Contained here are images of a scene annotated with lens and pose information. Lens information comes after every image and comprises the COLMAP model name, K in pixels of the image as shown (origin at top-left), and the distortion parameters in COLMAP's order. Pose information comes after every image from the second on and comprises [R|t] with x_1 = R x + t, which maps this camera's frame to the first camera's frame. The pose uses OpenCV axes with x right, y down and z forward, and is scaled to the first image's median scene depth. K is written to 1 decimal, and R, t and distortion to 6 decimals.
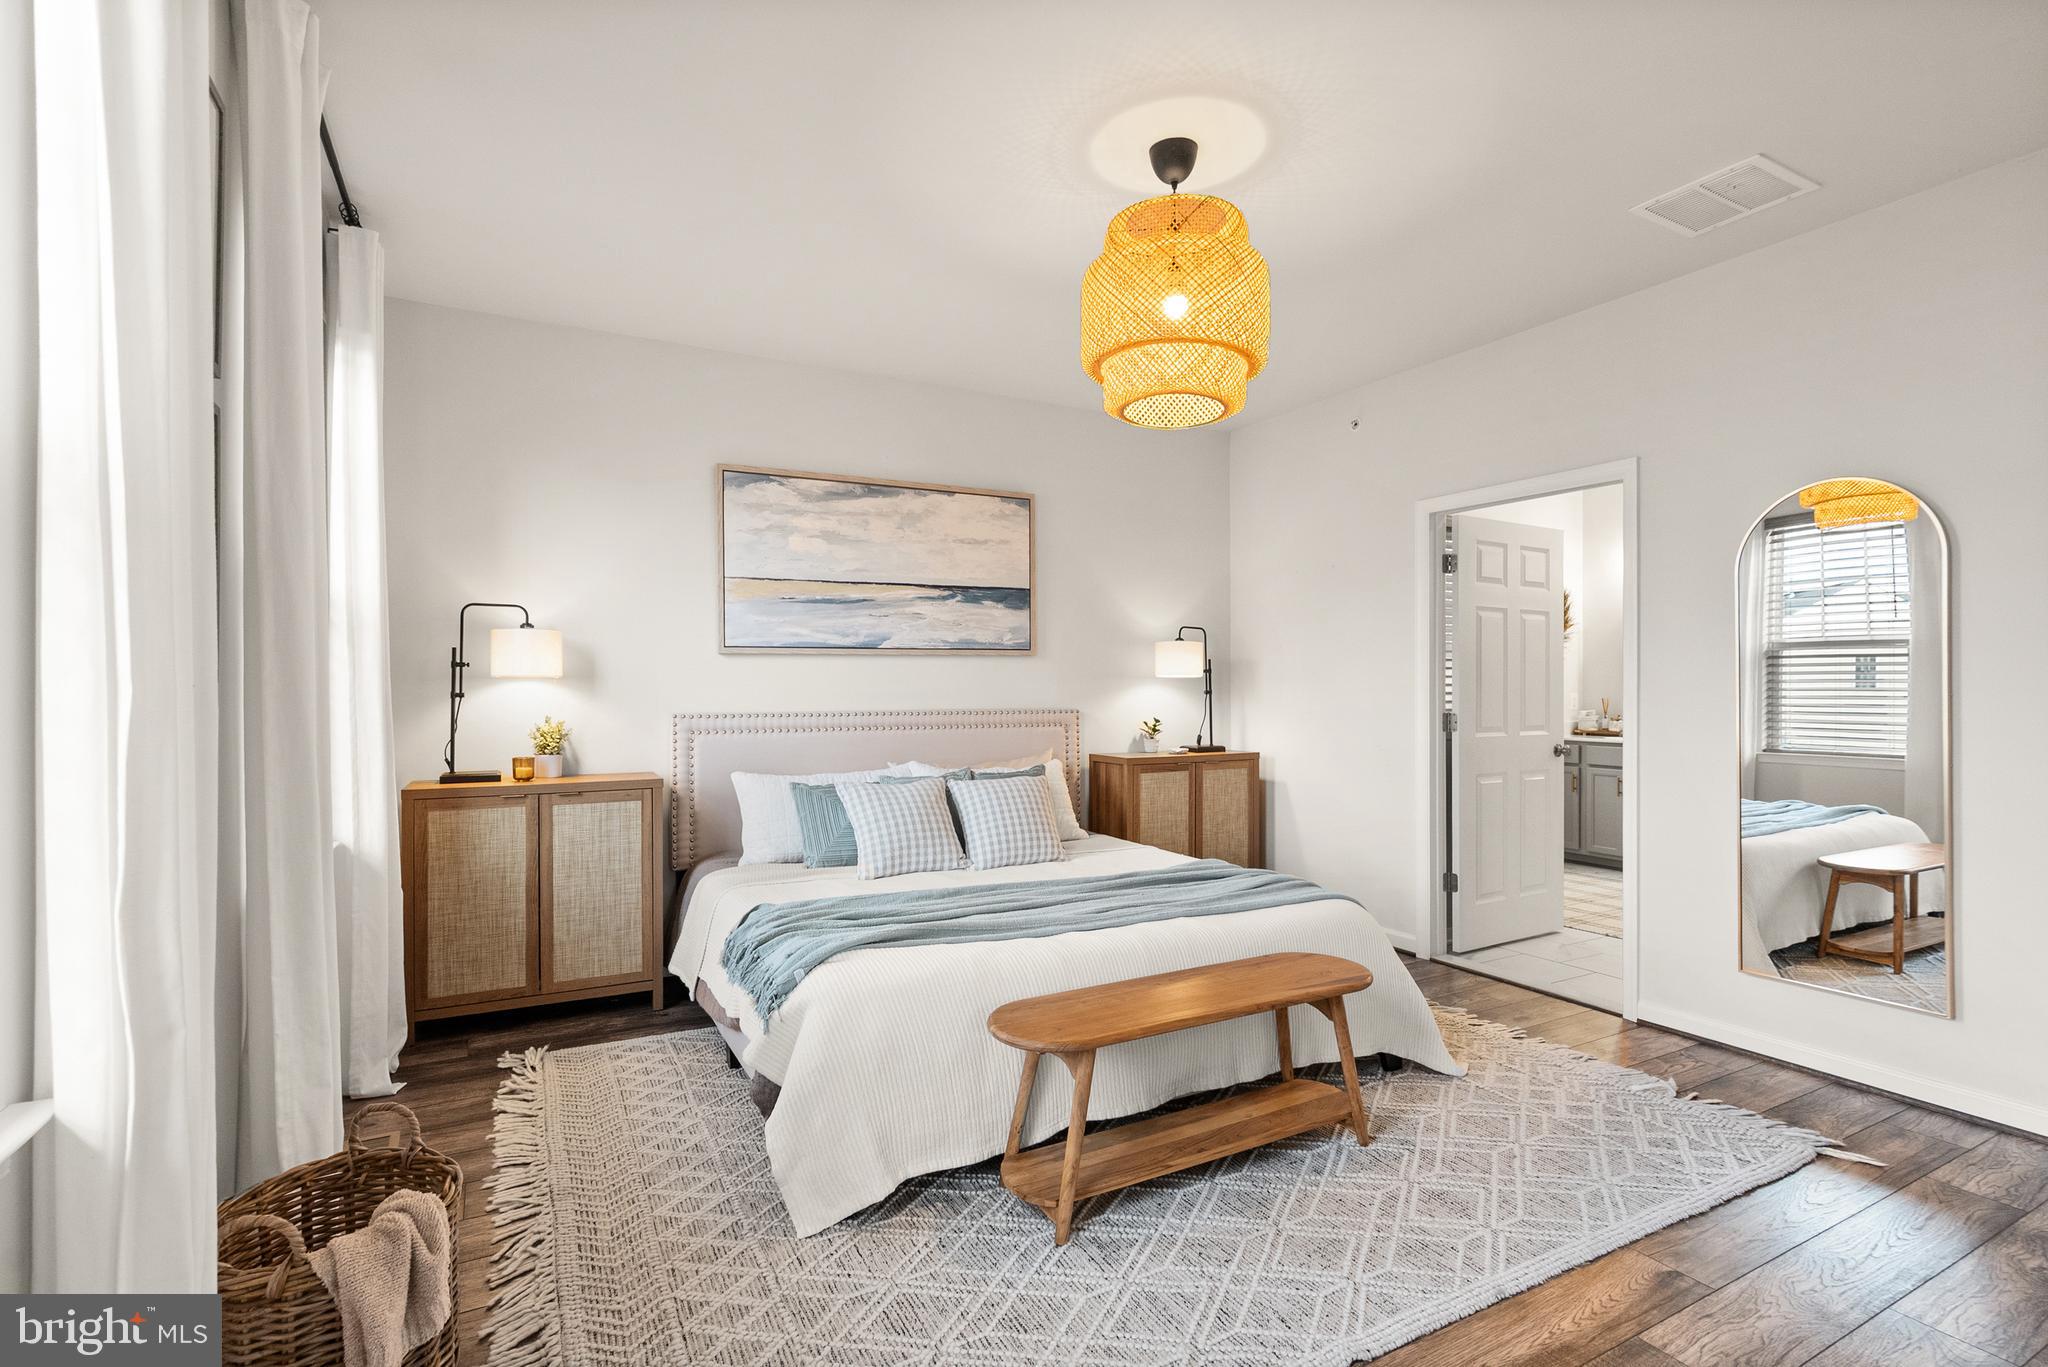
lens RADIAL K [[944.0, 0, 1012.9], [0, 944.0, 684.0], [0, 0, 1]] dist [-0.002918, 0.000603]
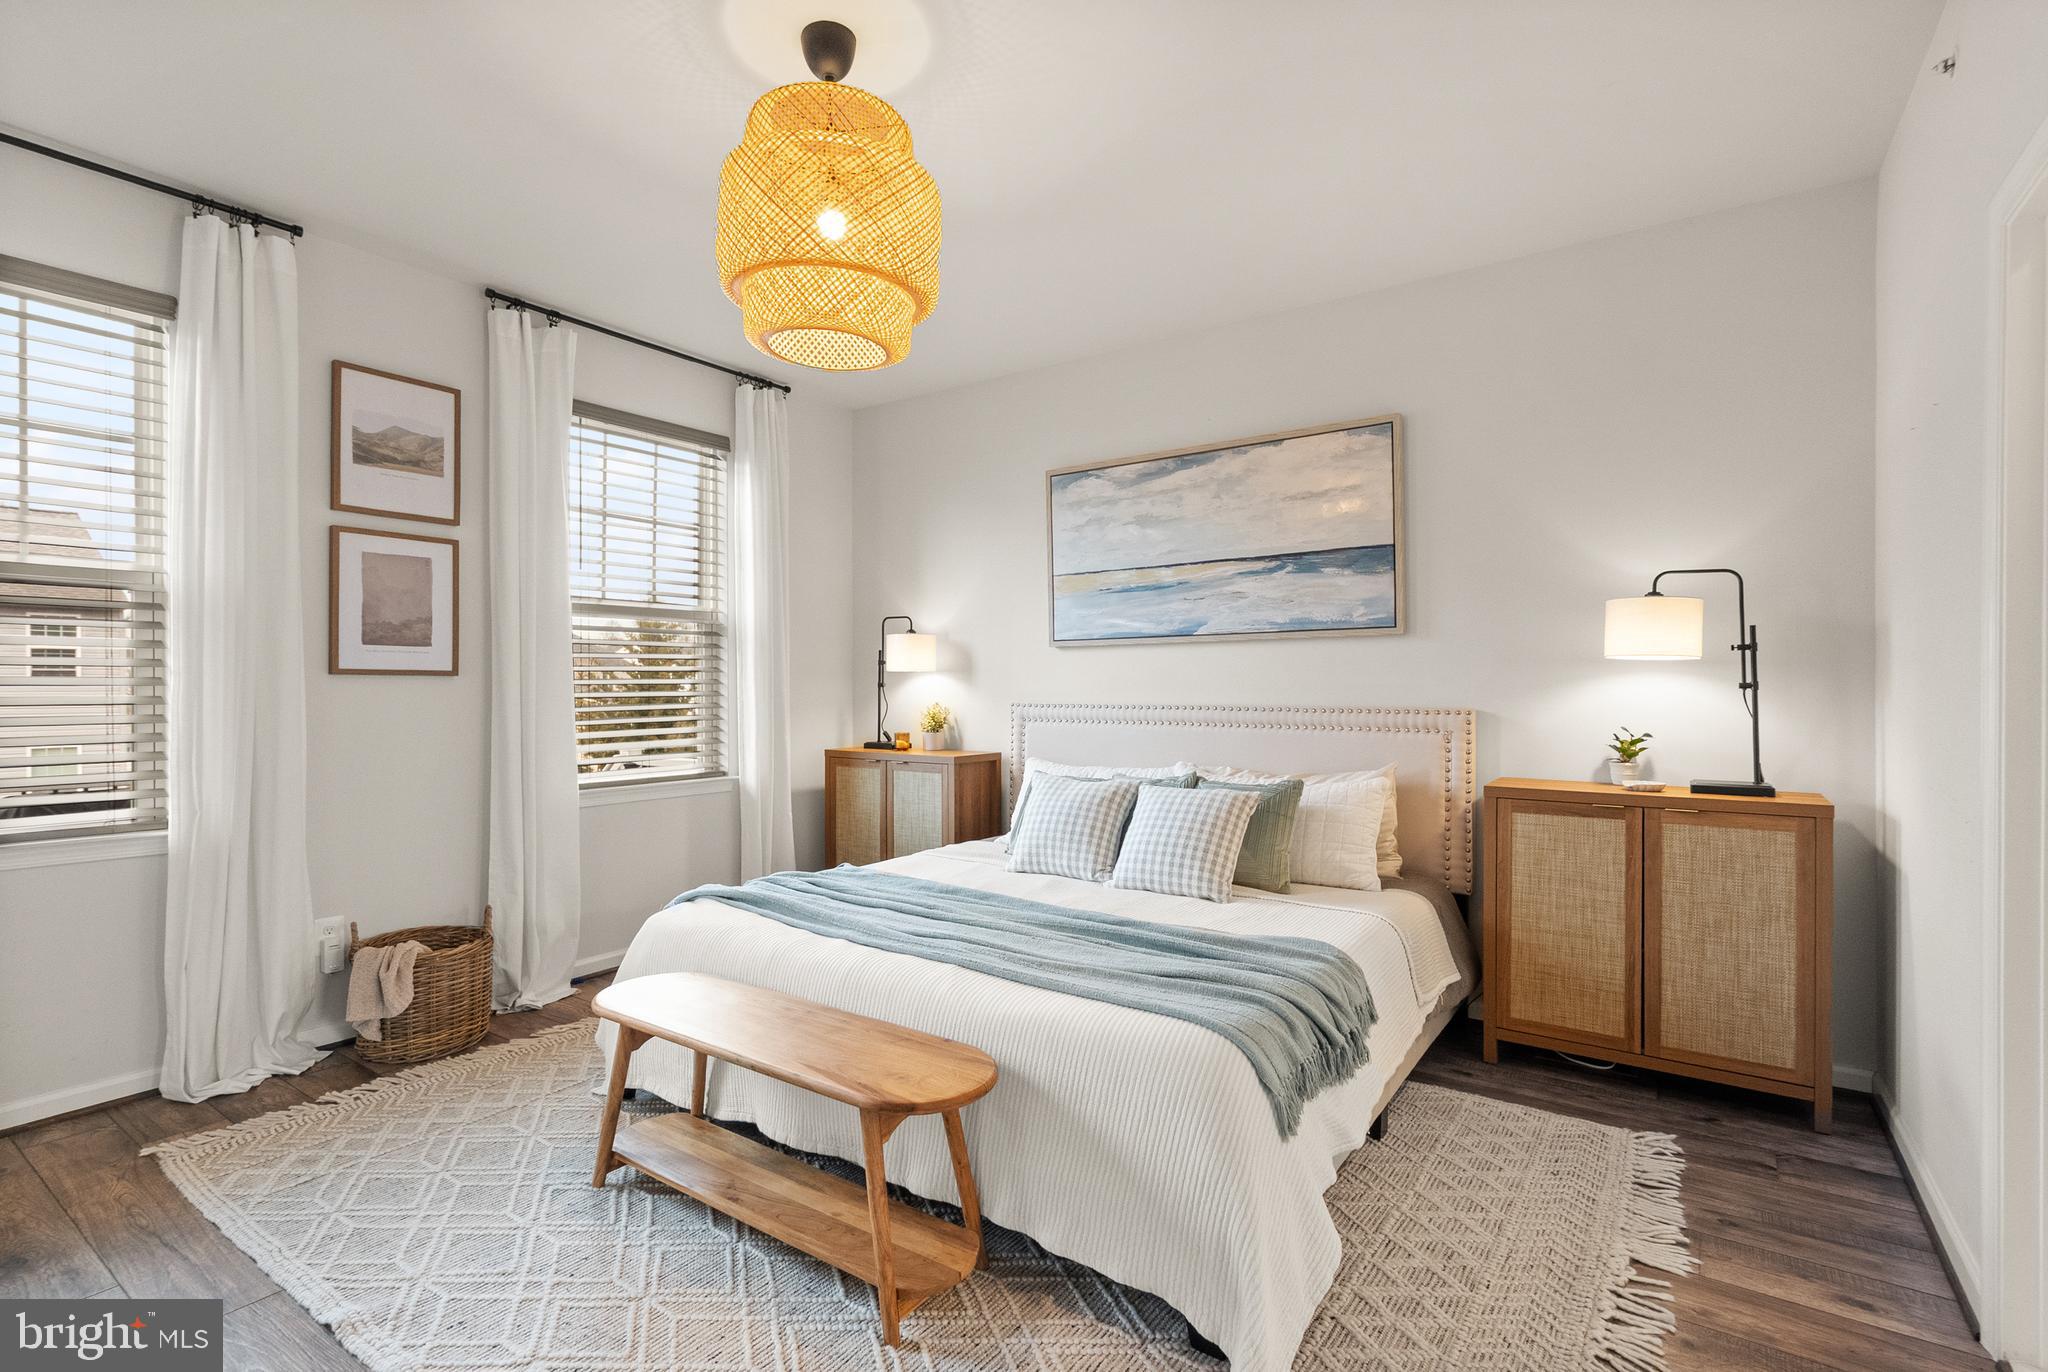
lens RADIAL K [[944.0, 0, 1012.9], [0, 944.0, 686.5], [0, 0, 1]] dist [-0.002918, 0.000603]
pose [[0.459326, 0.003205, -0.888262, 0.578617], [0.002266, 0.999986, 0.004780, 0.006298], [0.888265, -0.004208, 0.459312, 0.434087]]
